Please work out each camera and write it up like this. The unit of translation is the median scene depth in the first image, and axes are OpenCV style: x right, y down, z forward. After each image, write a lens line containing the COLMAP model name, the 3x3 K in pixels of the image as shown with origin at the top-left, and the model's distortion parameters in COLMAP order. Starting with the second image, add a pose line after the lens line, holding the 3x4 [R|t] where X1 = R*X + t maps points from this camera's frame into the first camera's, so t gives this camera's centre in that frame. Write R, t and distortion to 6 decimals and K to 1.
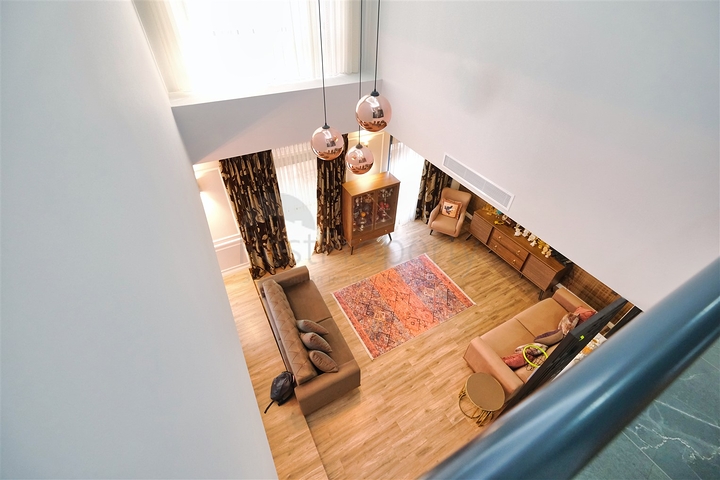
lens RADIAL K [[312.2, 0, 361.1], [0, 312.2, 238.5], [0, 0, 1]] dist [0.003736, -0.000176]
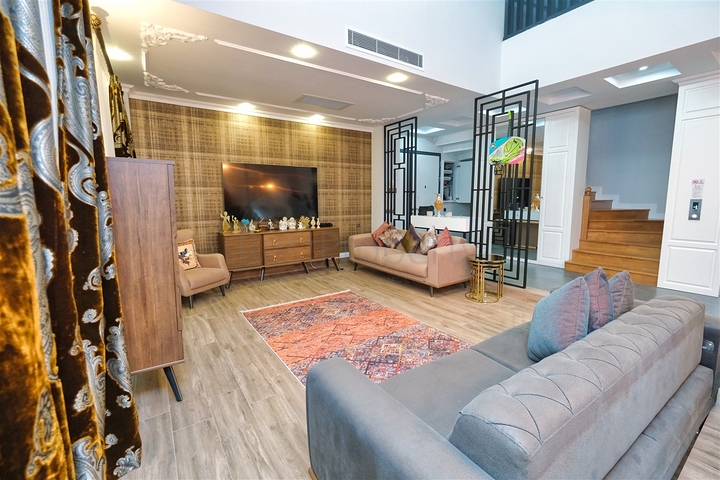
lens RADIAL K [[312.2, 0, 360.1], [0, 312.2, 236.6], [0, 0, 1]] dist [0.003736, -0.000176]
pose [[-0.102210, -0.130772, 0.986130, -0.377662], [0.666531, 0.726879, 0.165477, 0.001983], [-0.738437, 0.674200, 0.012870, 0.860881]]
